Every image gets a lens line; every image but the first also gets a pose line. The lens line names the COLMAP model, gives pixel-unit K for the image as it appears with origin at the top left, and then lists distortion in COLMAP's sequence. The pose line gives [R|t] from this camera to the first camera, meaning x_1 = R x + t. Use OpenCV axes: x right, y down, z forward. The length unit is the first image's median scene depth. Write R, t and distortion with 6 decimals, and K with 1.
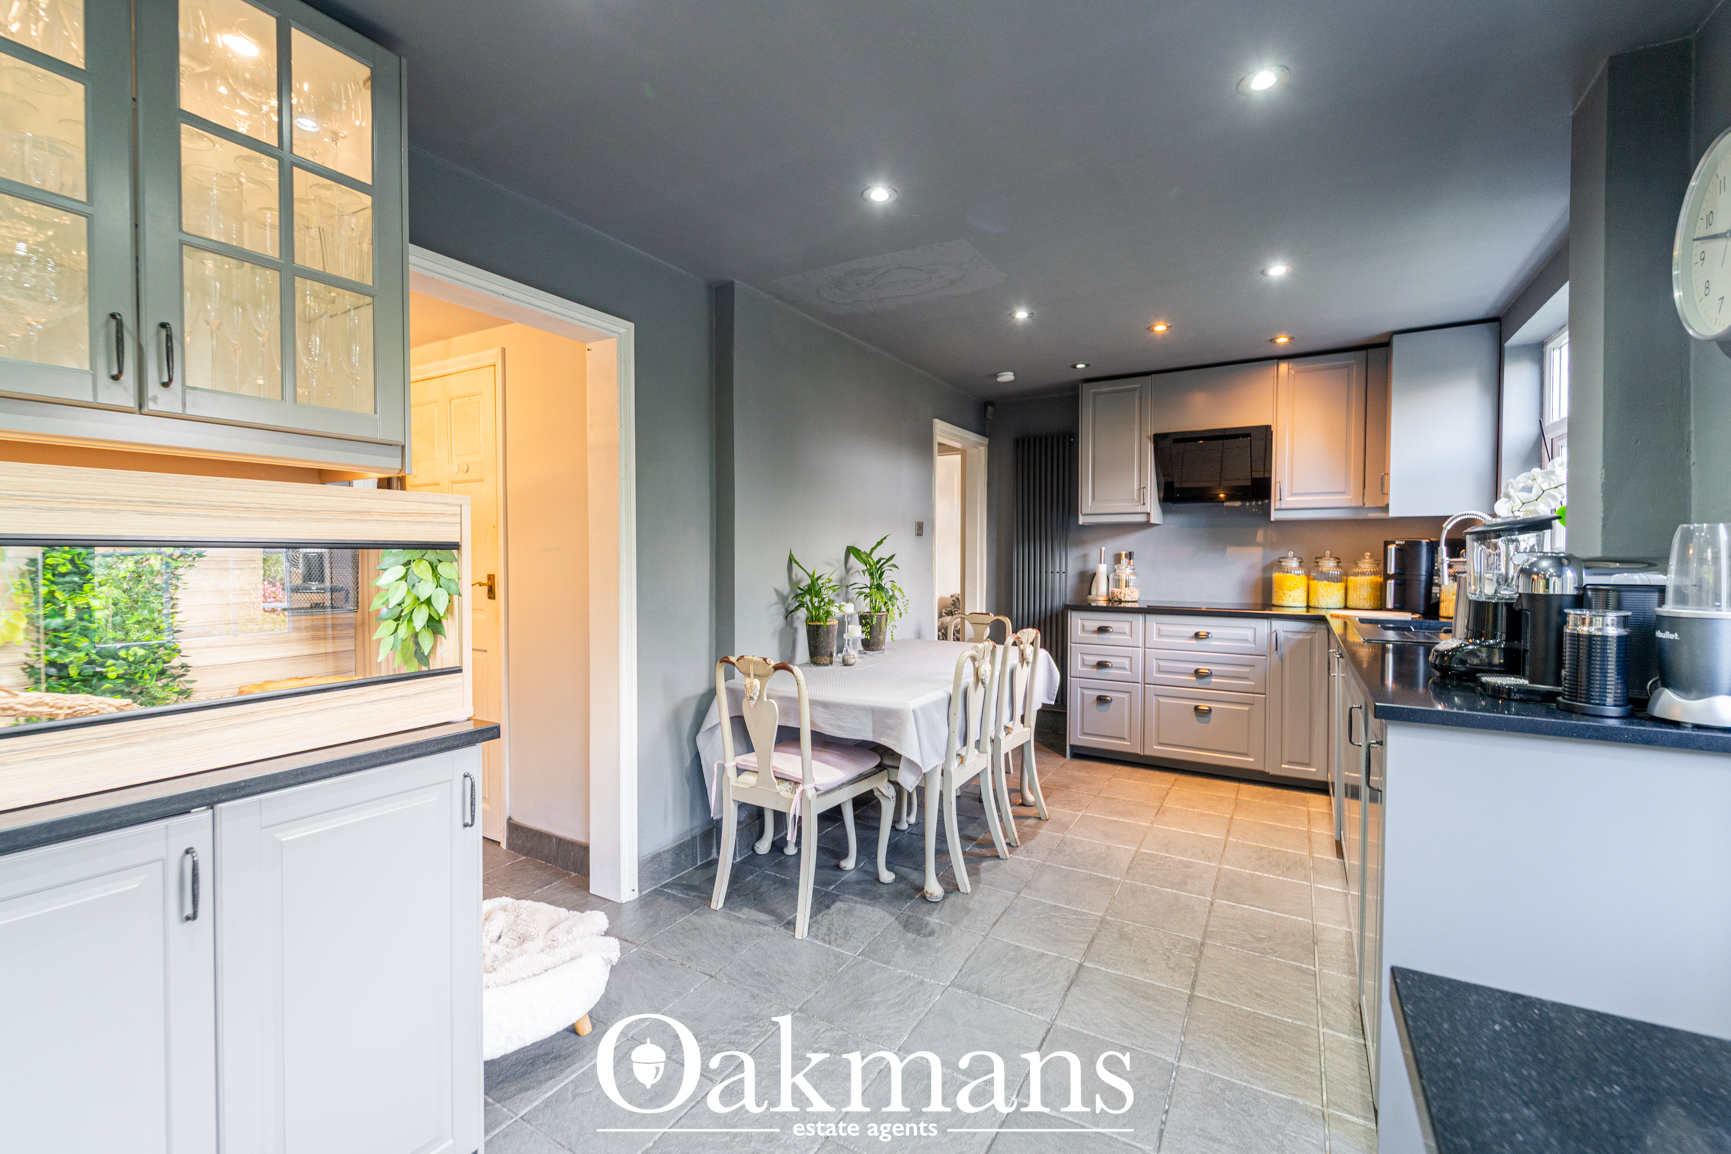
lens RADIAL K [[706.2, 0, 858.3], [0, 706.2, 569.0], [0, 0, 1]] dist [0.004595, -0.002296]
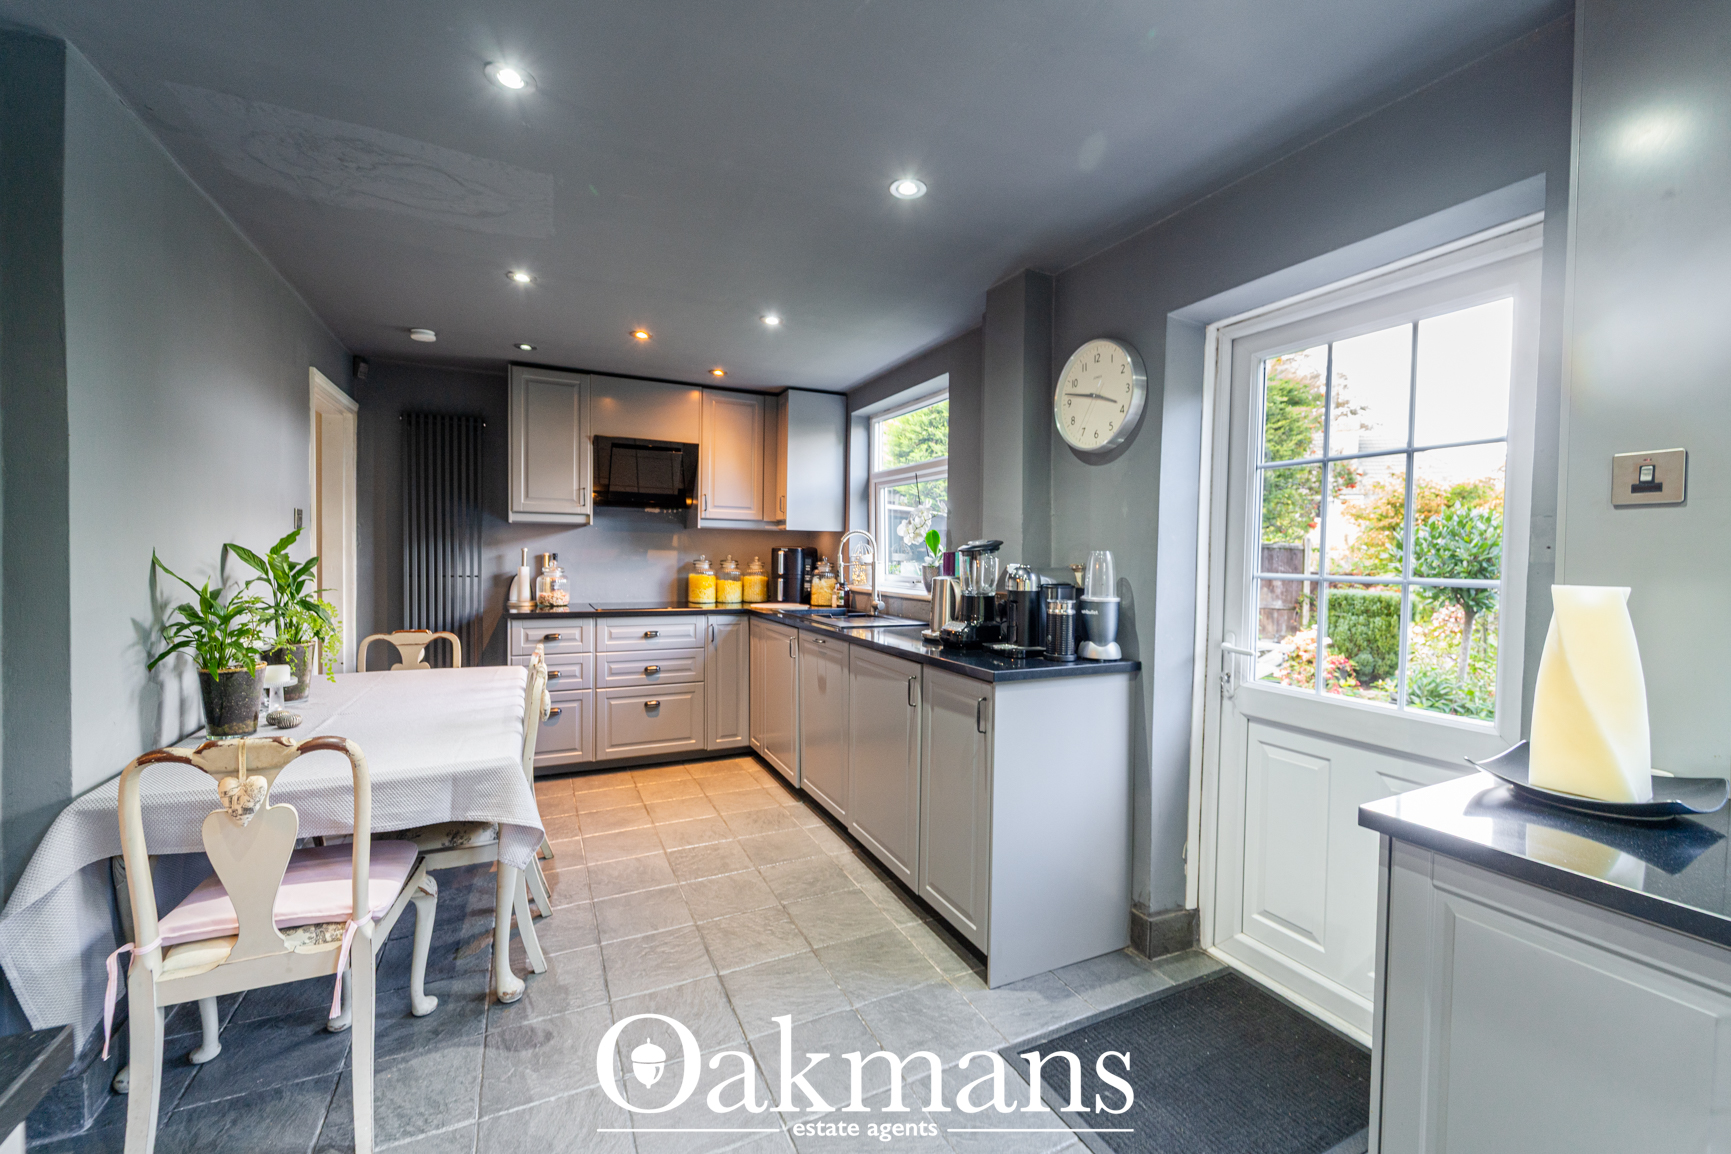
lens RADIAL K [[706.2, 0, 856.7], [0, 706.2, 569.7], [0, 0, 1]] dist [0.004595, -0.002296]
pose [[0.548119, -0.010698, 0.836332, -0.248467], [0.004569, 0.999942, 0.009797, -0.012815], [-0.836388, -0.001549, 0.548136, 0.180450]]
